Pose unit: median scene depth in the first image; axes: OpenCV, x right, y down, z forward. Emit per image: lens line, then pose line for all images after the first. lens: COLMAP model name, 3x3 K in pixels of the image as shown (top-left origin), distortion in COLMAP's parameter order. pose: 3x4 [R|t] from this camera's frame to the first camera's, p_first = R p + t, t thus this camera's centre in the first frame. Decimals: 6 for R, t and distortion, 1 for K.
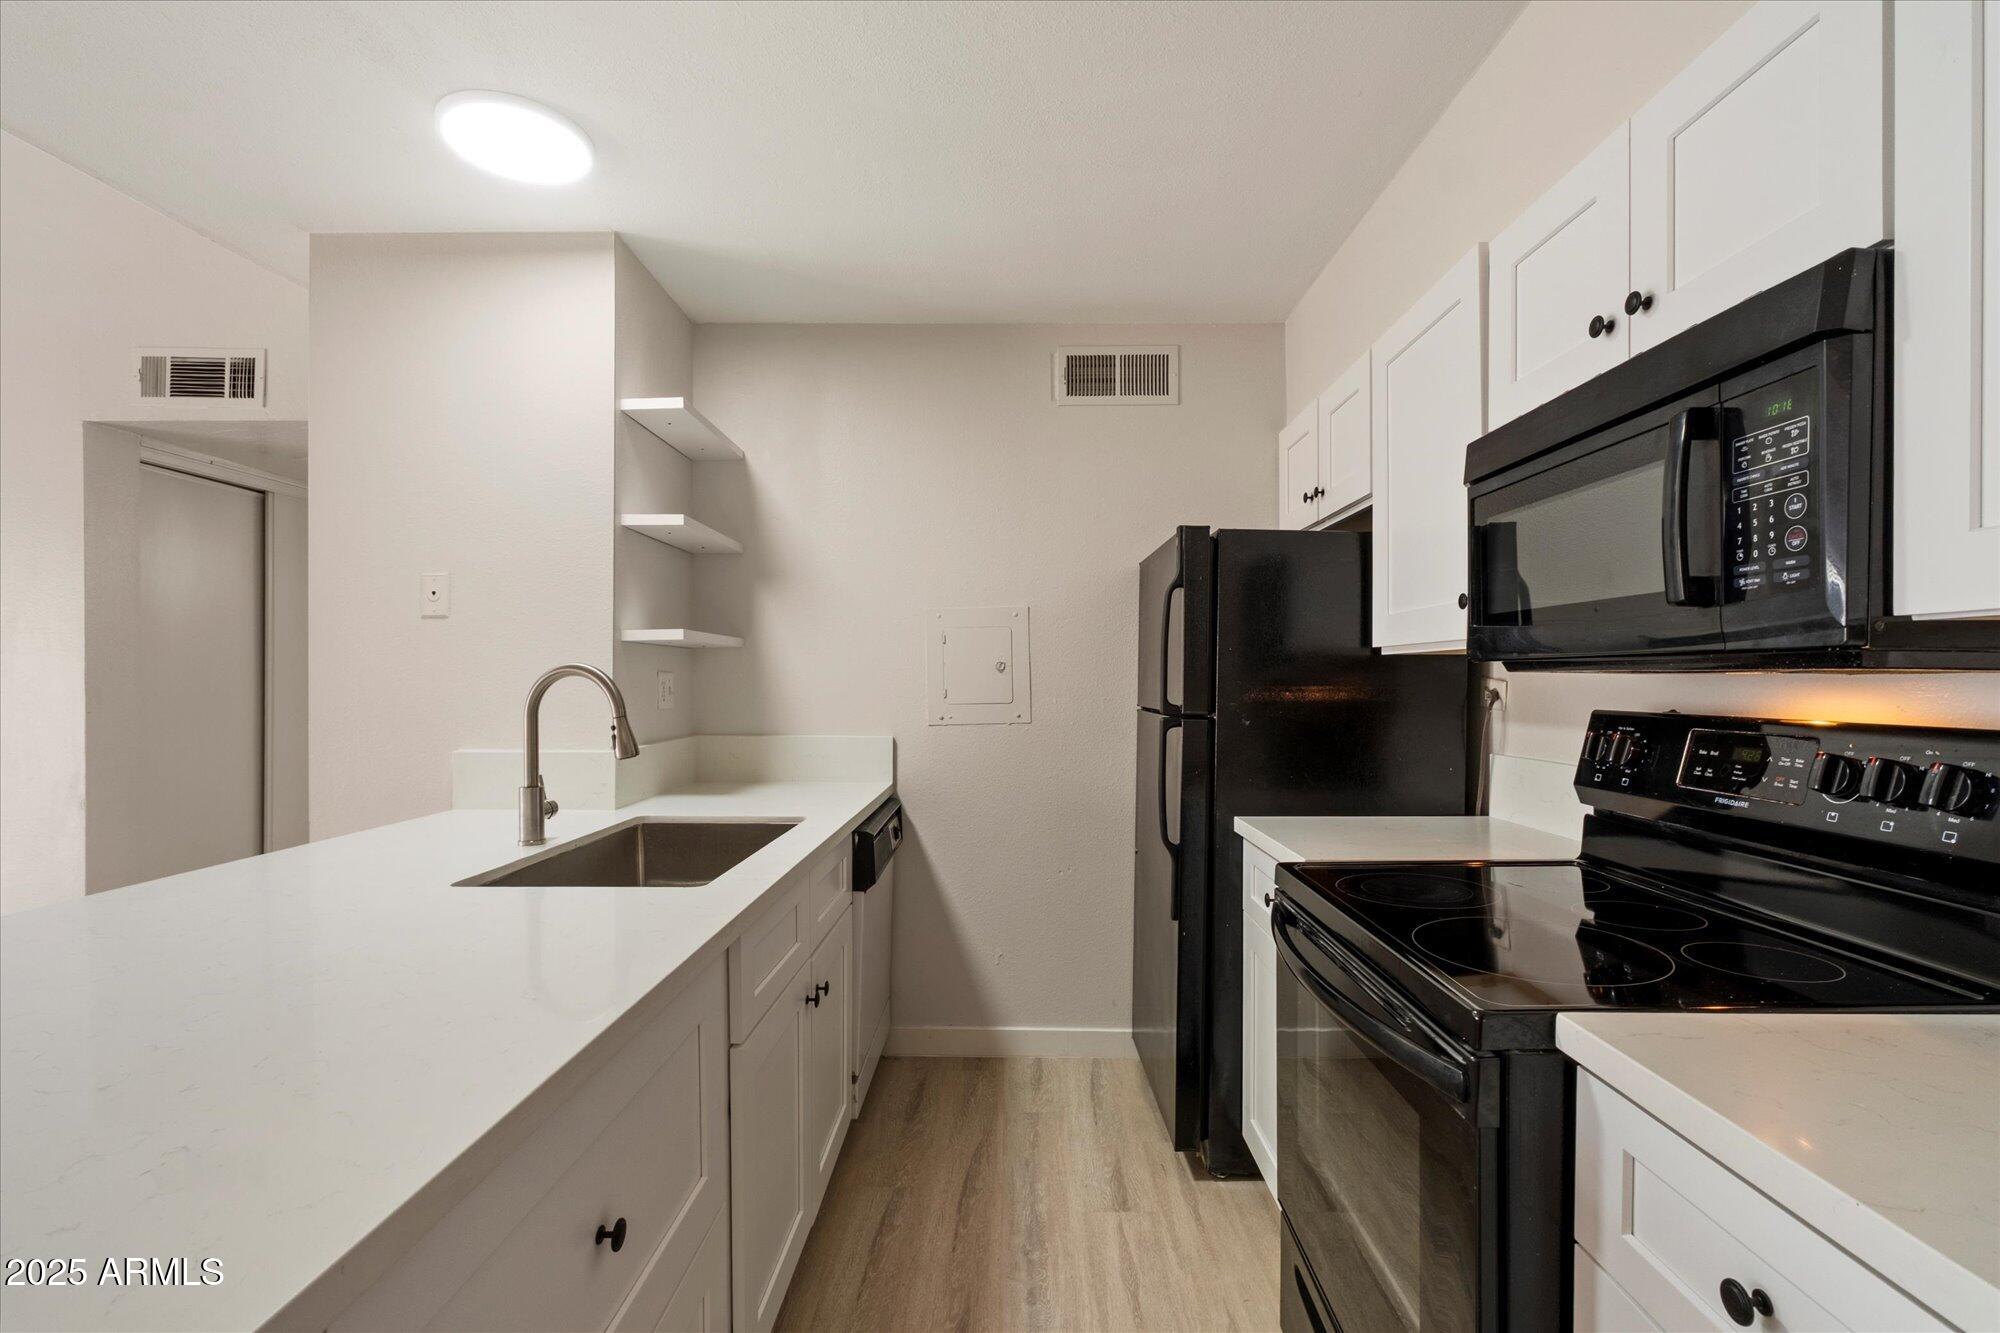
lens RADIAL K [[842.3, 0, 1001.2], [0, 842.3, 673.7], [0, 0, 1]] dist [-0.004145, 0.001005]
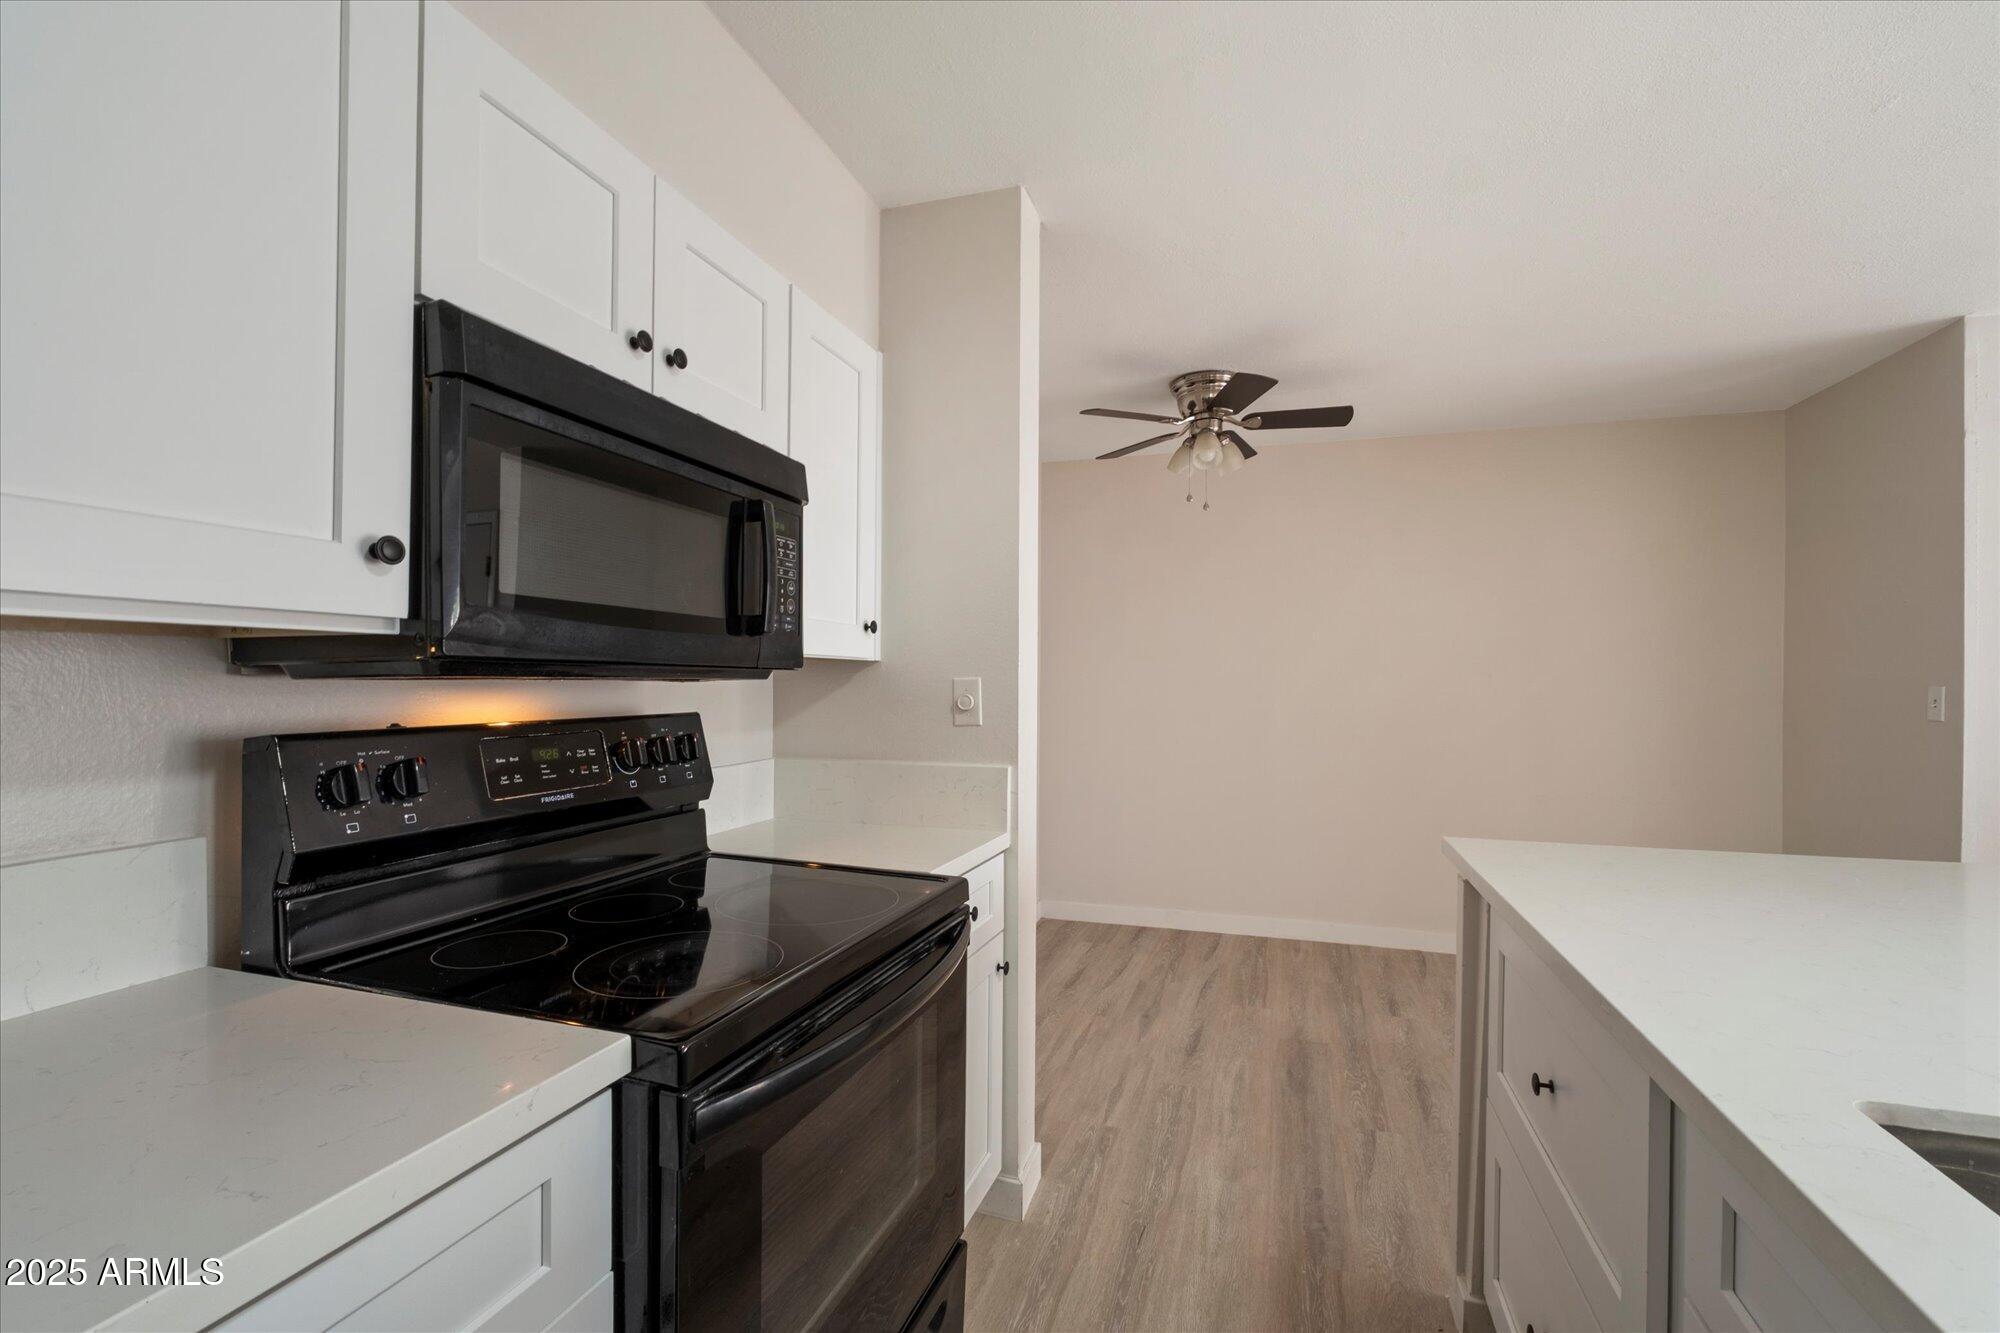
lens RADIAL K [[842.3, 0, 1013.7], [0, 842.3, 680.5], [0, 0, 1]] dist [-0.004145, 0.001005]
pose [[-0.955016, -0.008642, 0.296428, -0.035602], [-0.008478, 0.999962, 0.001842, -0.010354], [-0.296433, -0.000754, -0.955053, 2.473752]]
